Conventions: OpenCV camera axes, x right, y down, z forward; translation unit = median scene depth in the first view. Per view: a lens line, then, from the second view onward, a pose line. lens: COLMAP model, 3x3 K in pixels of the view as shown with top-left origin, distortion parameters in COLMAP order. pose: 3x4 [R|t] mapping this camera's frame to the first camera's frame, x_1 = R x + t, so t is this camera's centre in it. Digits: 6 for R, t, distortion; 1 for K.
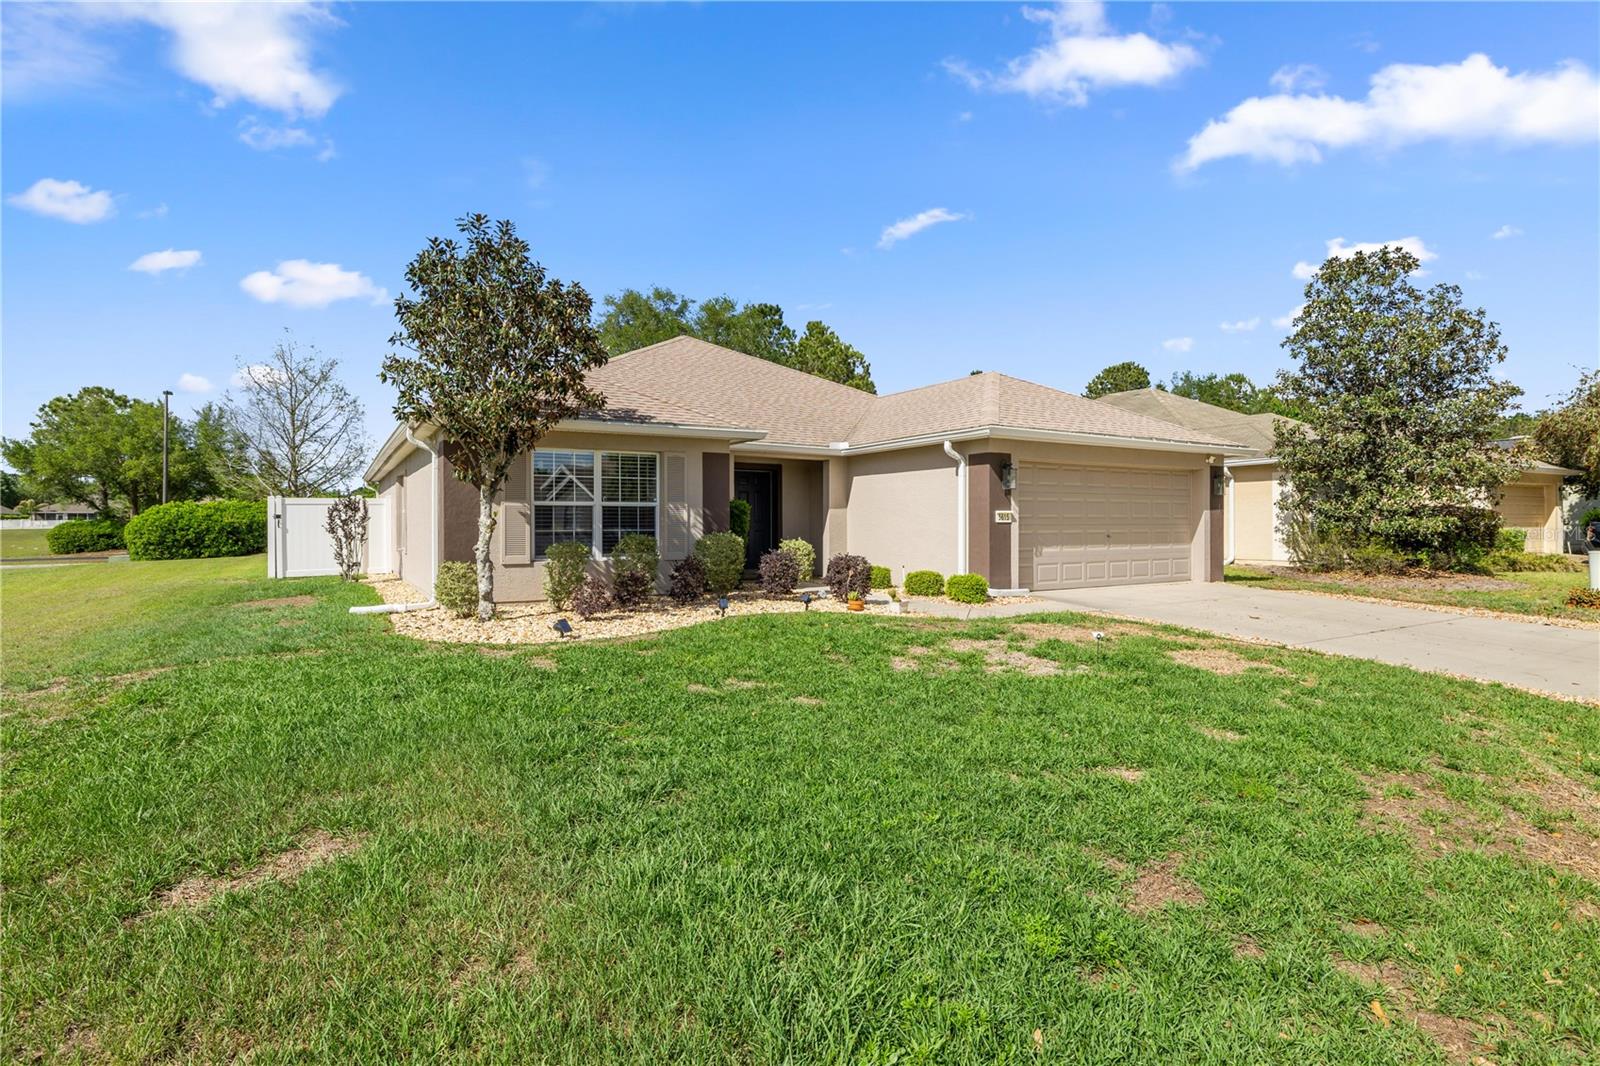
lens RADIAL K [[791.8, 0, 800.4], [0, 791.8, 535.0], [0, 0, 1]] dist [-0.001350, -0.000746]
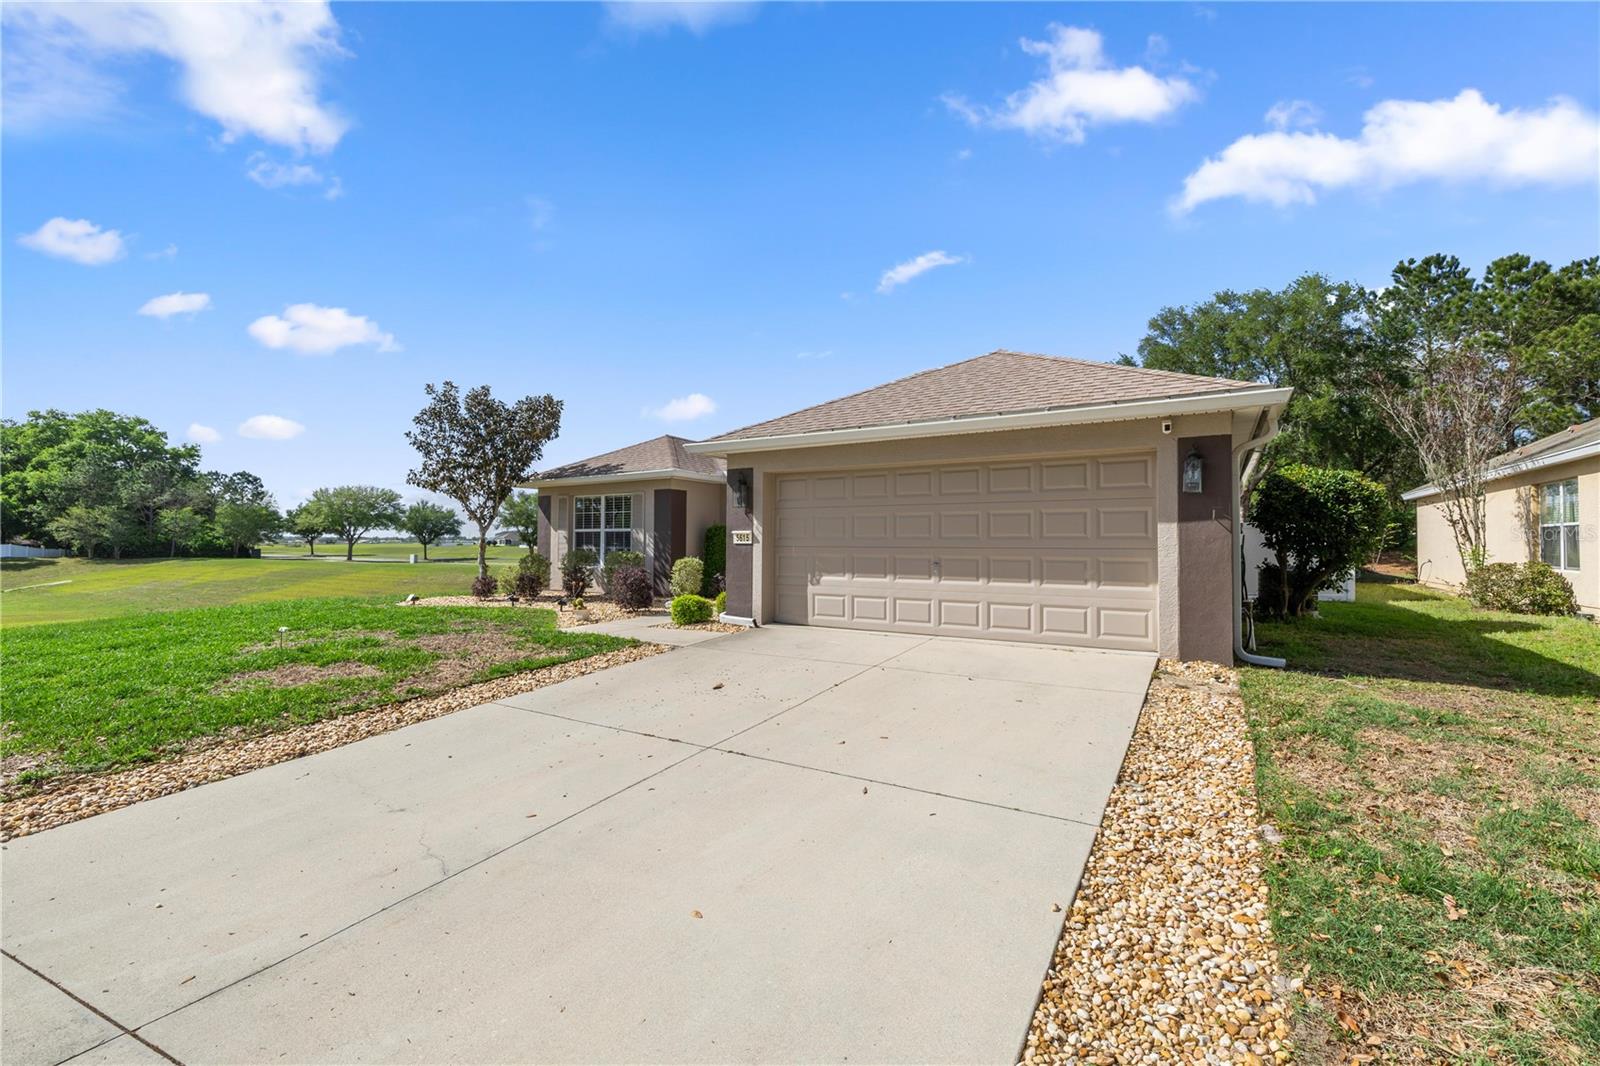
lens RADIAL K [[676.7, 0, 799.9], [0, 676.7, 528.2], [0, 0, 1]] dist [0.002575, -0.000657]
pose [[0.445668, -0.016982, -0.895037, 0.988510], [-0.019717, 0.999391, -0.028780, -0.012093], [0.894981, 0.030474, 0.445062, 0.704068]]
